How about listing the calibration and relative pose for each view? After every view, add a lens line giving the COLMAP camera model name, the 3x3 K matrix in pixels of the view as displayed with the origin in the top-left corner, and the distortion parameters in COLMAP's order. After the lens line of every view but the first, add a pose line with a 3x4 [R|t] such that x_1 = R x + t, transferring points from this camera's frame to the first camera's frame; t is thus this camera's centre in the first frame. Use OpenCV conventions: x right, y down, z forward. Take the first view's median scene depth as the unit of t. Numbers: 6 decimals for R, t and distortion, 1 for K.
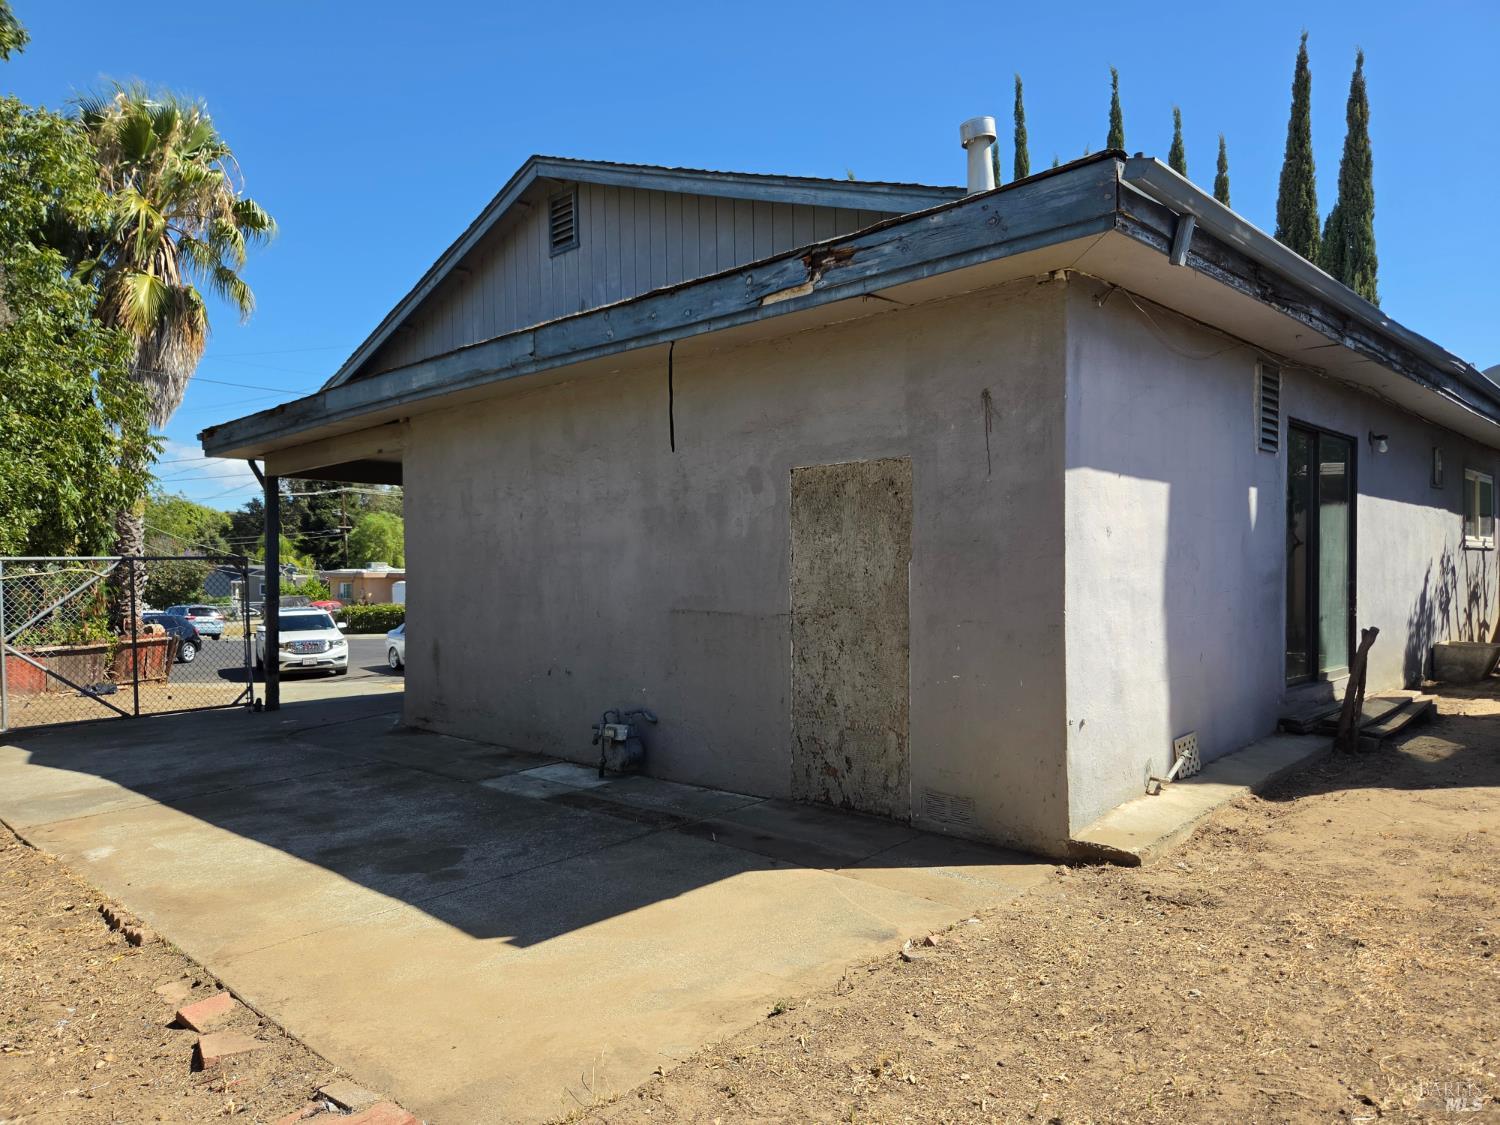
lens RADIAL K [[1010.7, 0, 761.1], [0, 1010.7, 571.6], [0, 0, 1]] dist [0.072488, -0.058459]
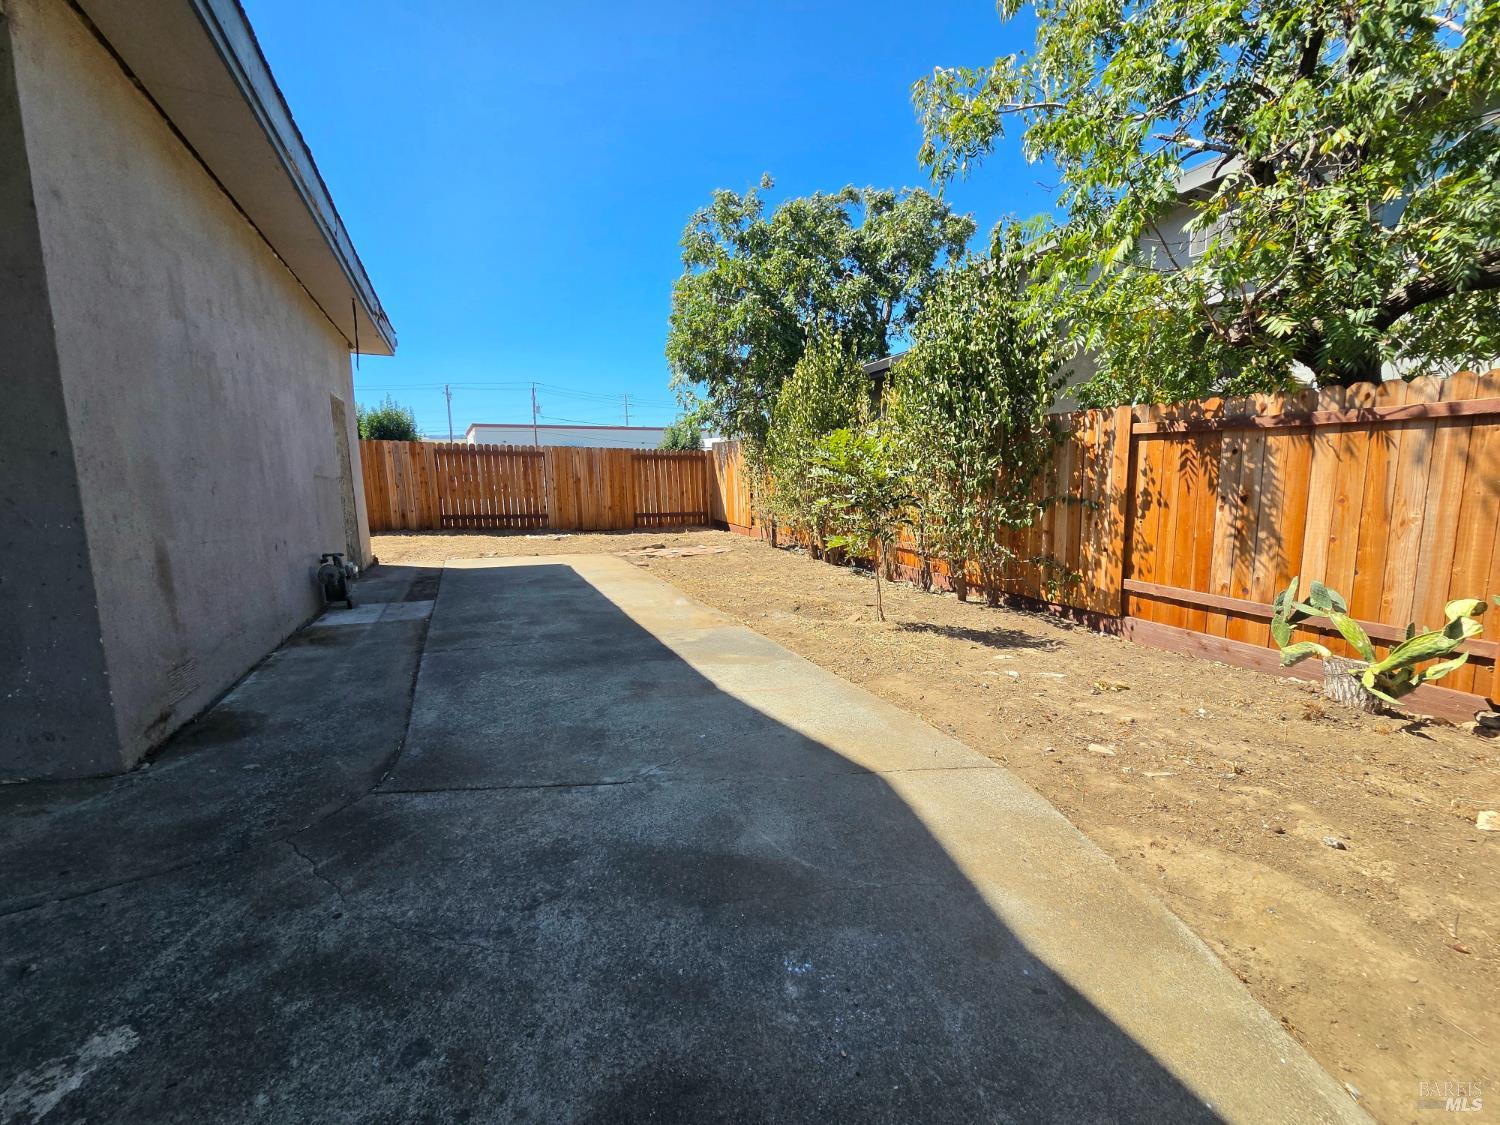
lens RADIAL K [[620.1, 0, 754.3], [0, 620.1, 563.8], [0, 0, 1]] dist [0.002396, 0.000216]
pose [[-0.927787, -0.027120, 0.372124, -1.167451], [0.025517, 0.990408, 0.135798, 0.071747], [-0.372238, 0.135487, -0.918195, 1.952698]]
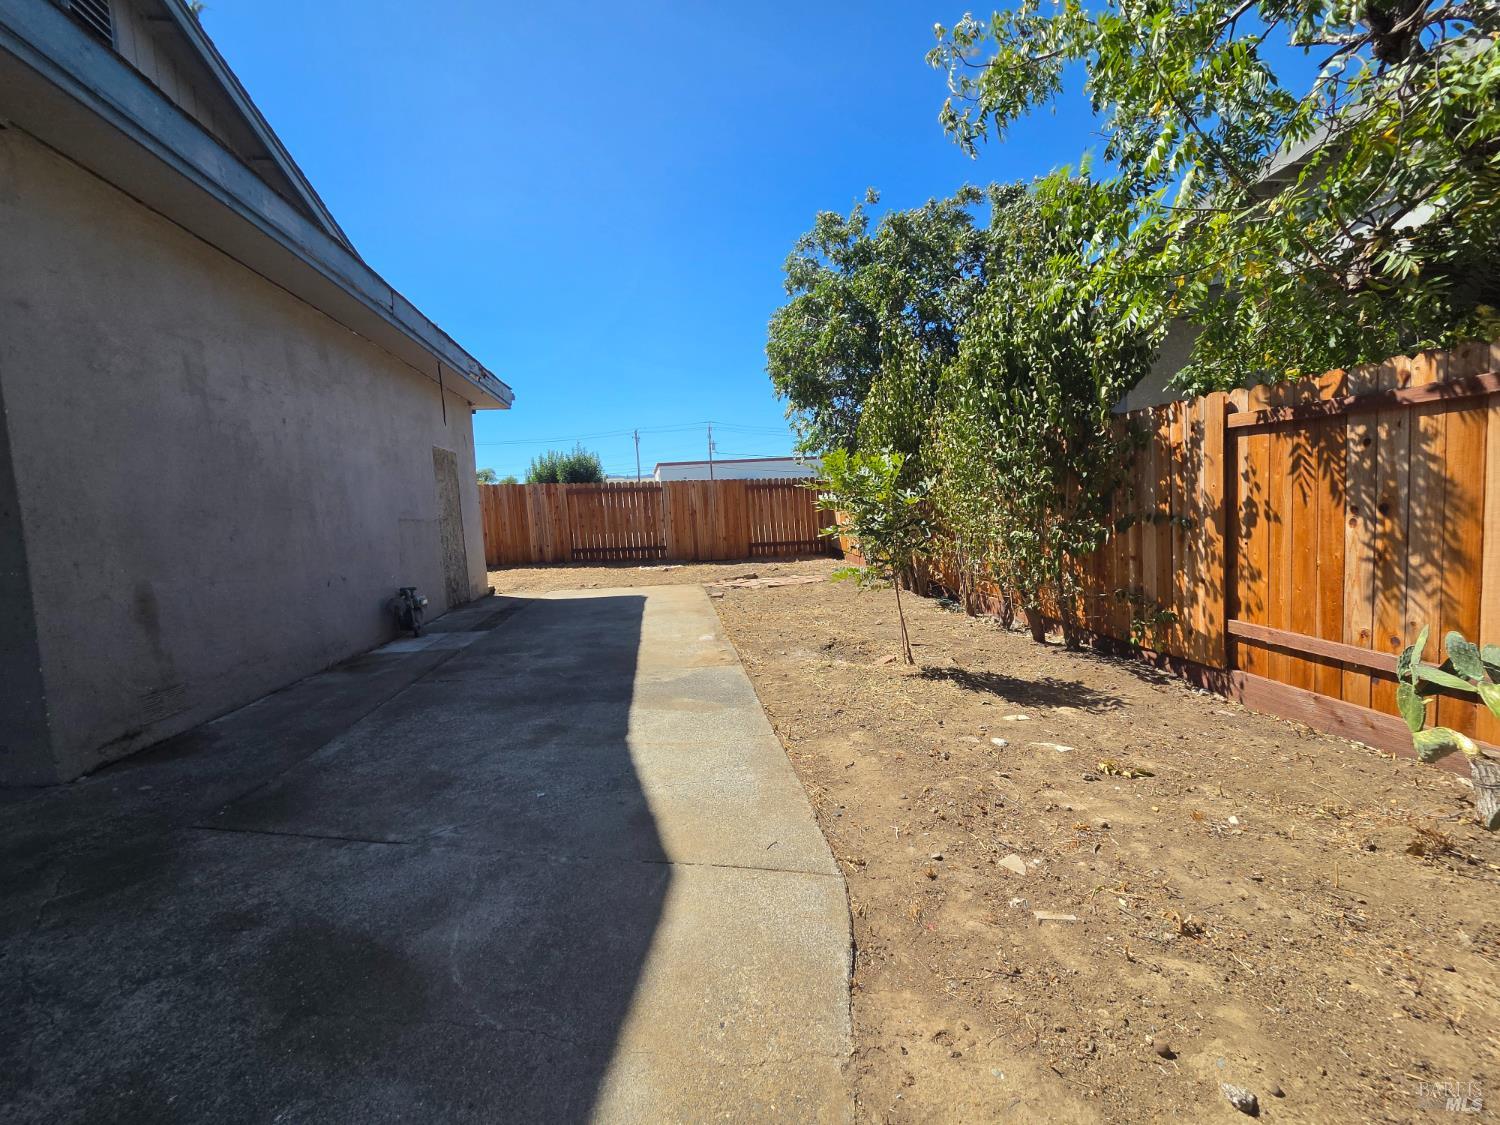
lens RADIAL K [[620.1, 0, 751.5], [0, 620.1, 564.0], [0, 0, 1]] dist [0.002396, 0.000216]
pose [[-0.780395, 0.000547, 0.625286, -1.355442], [0.064908, 0.994668, 0.080140, 0.081694], [-0.621908, 0.103127, -0.776270, 1.763886]]
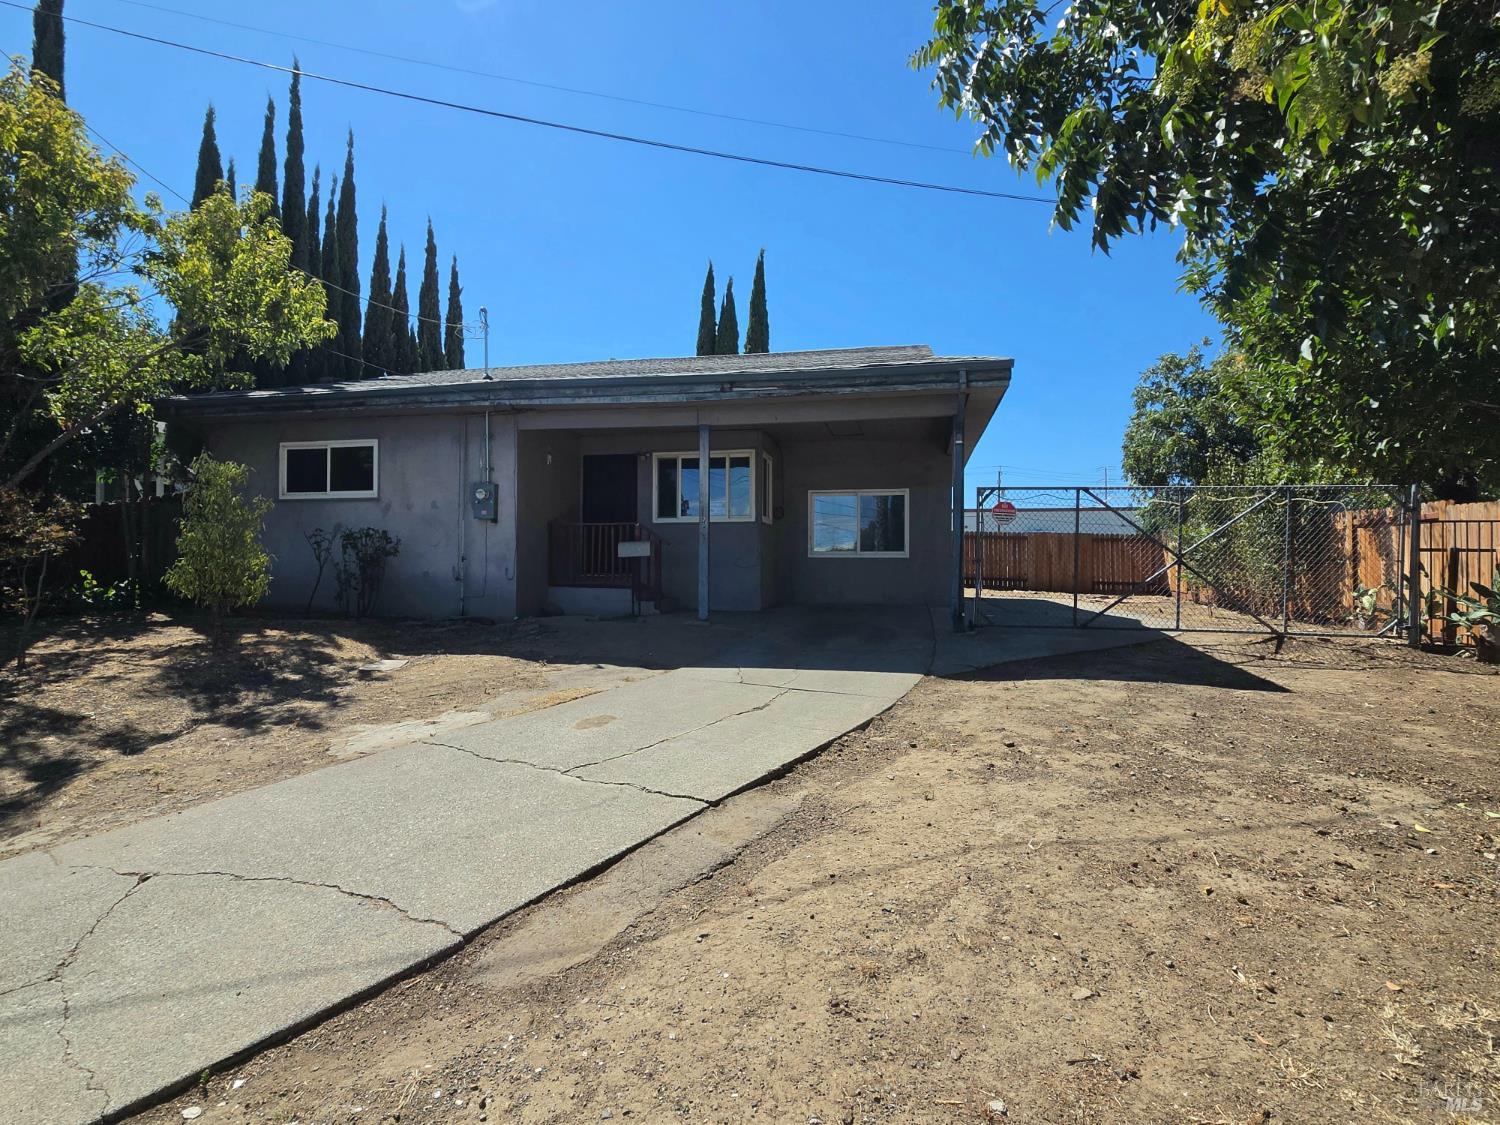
lens RADIAL K [[749.3, 0, 744.7], [0, 749.3, 558.8], [0, 0, 1]] dist [-0.009149, 0.002535]
pose [[-0.514668, 0.019006, 0.857179, -2.269327], [0.000136, 0.999756, -0.022086, 0.165006], [-0.857389, -0.011250, -0.514545, 3.483883]]
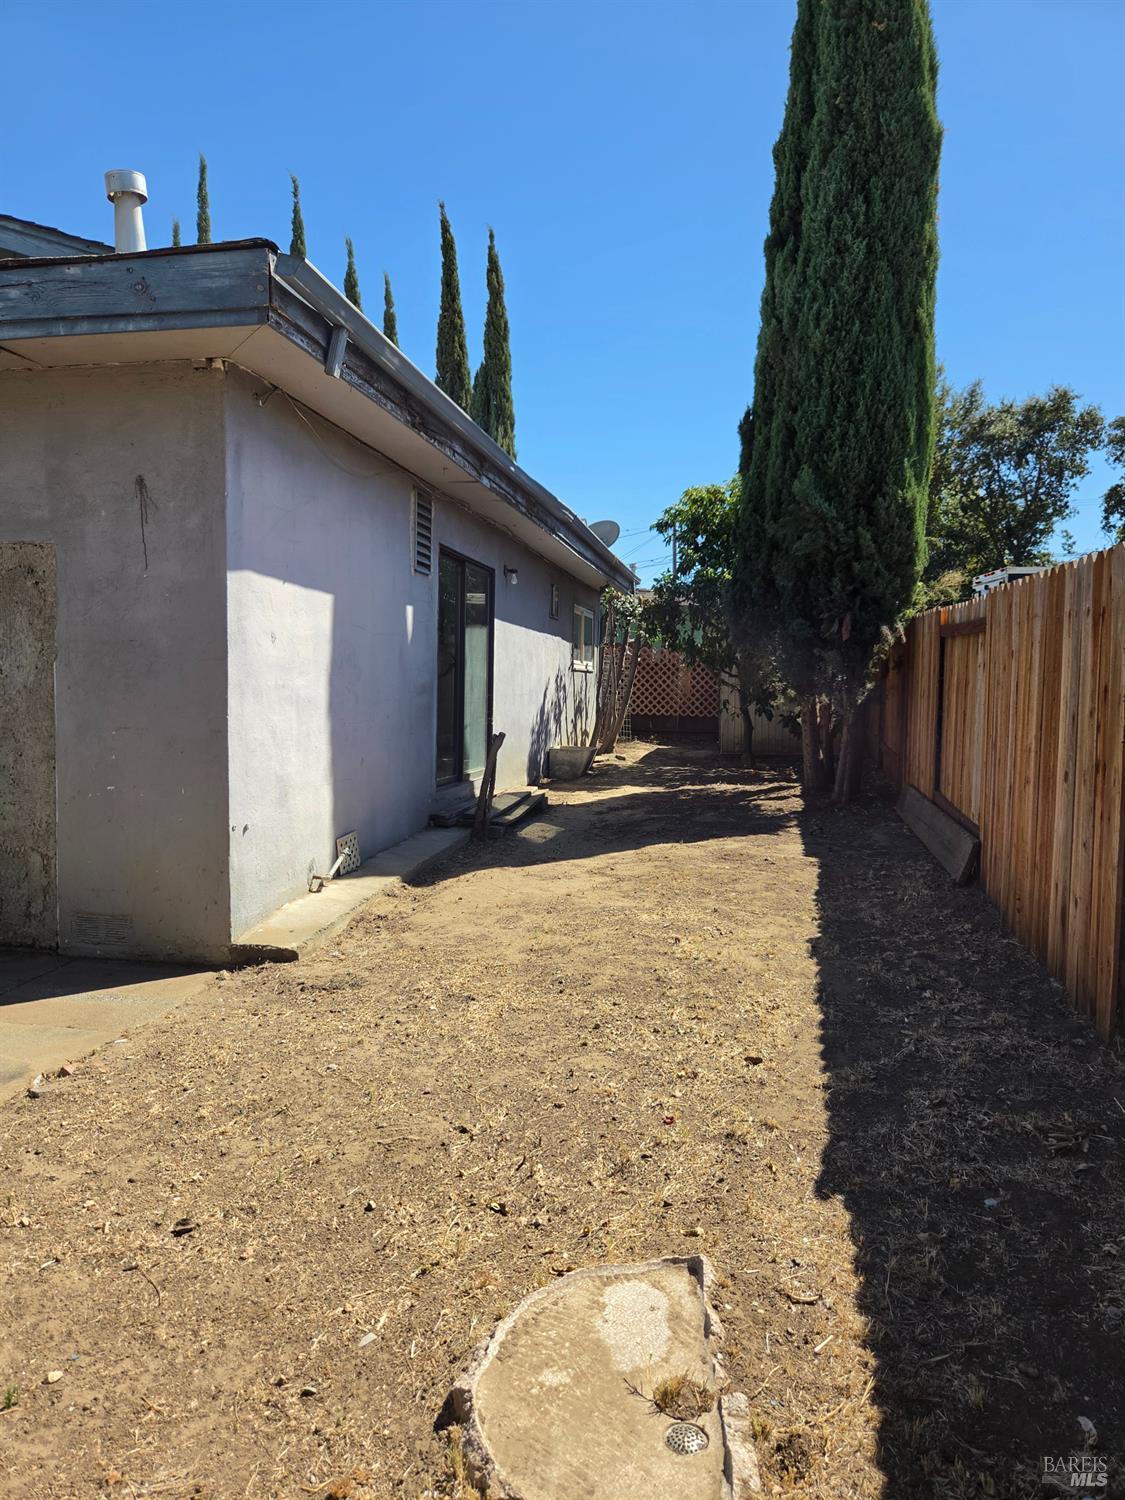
lens RADIAL K [[1010.7, 0, 542.7], [0, 1010.7, 752.5], [0, 0, 1]] dist [0.072488, -0.058459]
pose [[0.847470, -0.018018, 0.530537, 0.030781], [-0.015243, 0.998186, 0.058248, 0.010885], [-0.530624, -0.057451, 0.845658, 0.005212]]
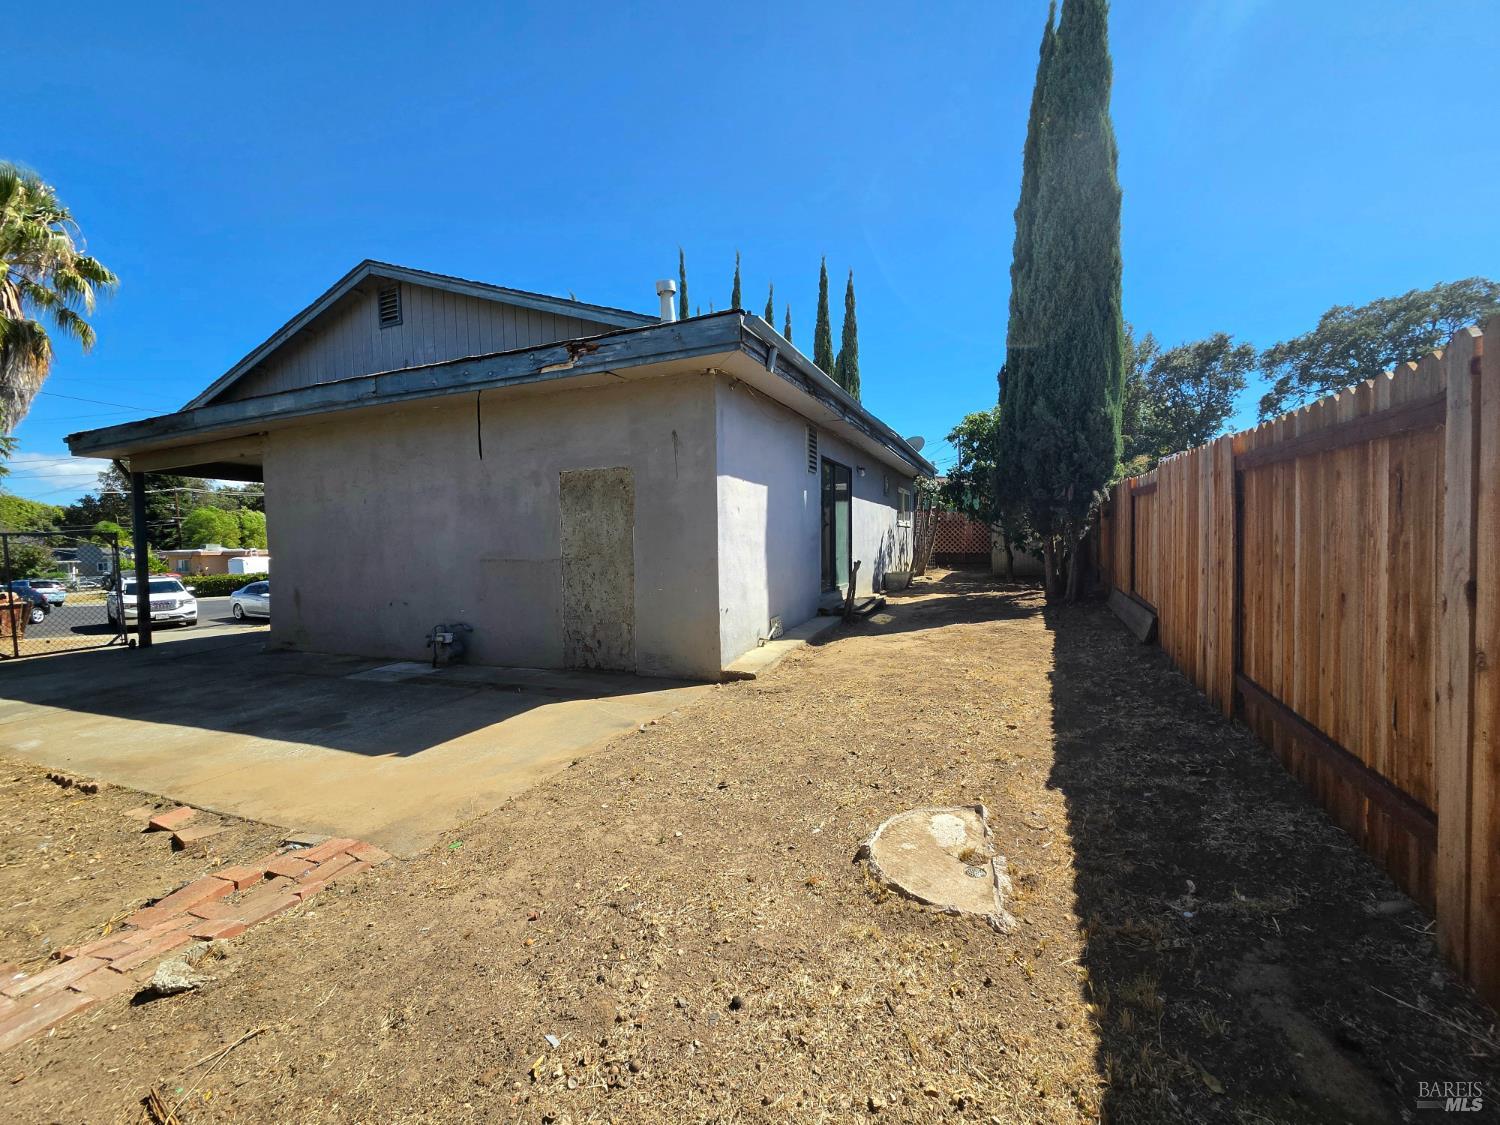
lens RADIAL K [[620.1, 0, 751.9], [0, 620.1, 566.9], [0, 0, 1]] dist [0.002396, 0.000216]
pose [[0.935103, -0.022959, 0.353631, -0.043693], [0.012349, 0.999404, 0.032230, 0.028813], [-0.354160, -0.025771, 0.934830, -0.085986]]
